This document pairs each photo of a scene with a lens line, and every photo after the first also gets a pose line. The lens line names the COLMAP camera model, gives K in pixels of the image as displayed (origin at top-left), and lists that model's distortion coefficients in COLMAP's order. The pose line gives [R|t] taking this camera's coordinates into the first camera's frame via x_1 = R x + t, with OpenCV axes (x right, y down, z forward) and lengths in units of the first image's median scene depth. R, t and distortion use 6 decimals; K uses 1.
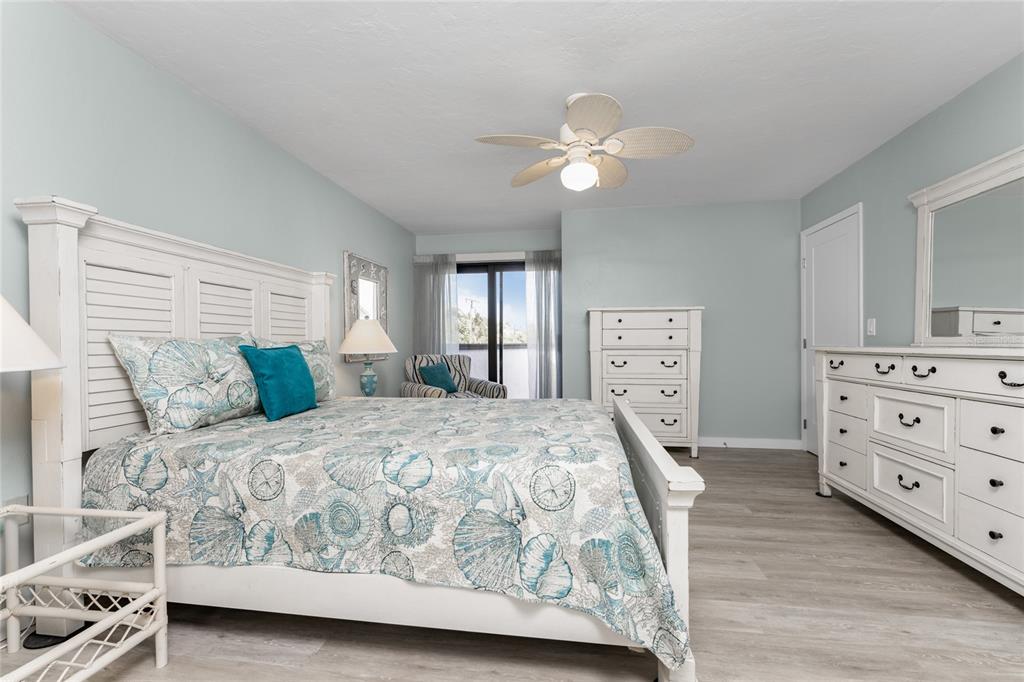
lens RADIAL K [[410.1, 0, 512.0], [0, 410.1, 341.0], [0, 0, 1]] dist [-0.000839, -0.000120]
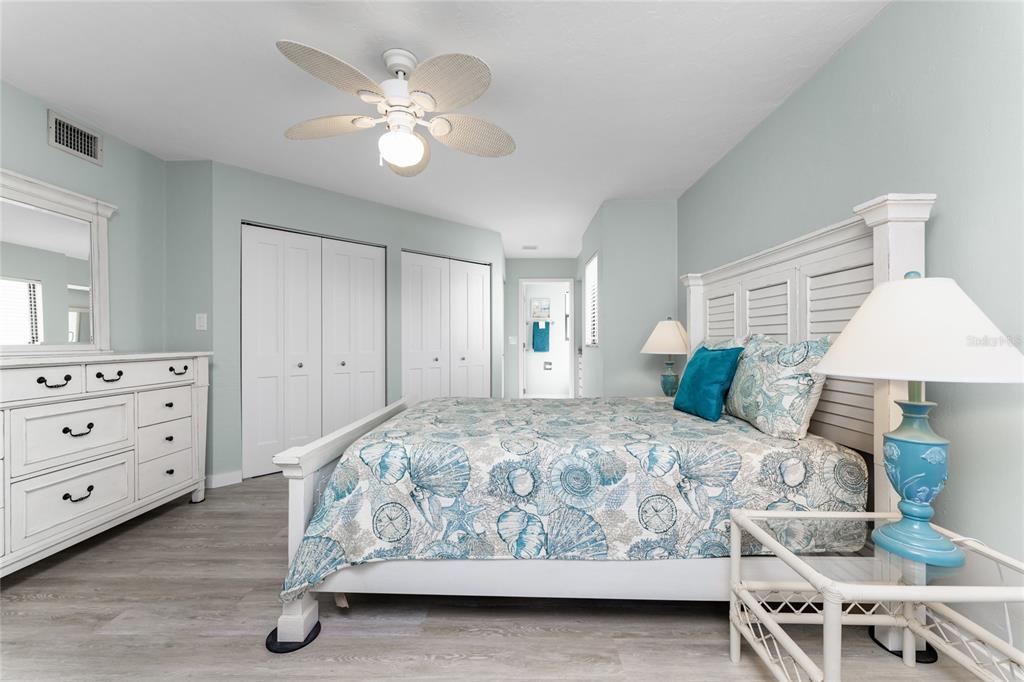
lens RADIAL K [[410.1, 0, 512.0], [0, 410.1, 341.0], [0, 0, 1]] dist [-0.000839, -0.000120]
pose [[-0.993309, 0.011308, -0.114935, 0.035330], [0.011367, 0.999935, 0.000140, -0.007065], [0.114930, -0.001167, -0.993373, 1.732883]]
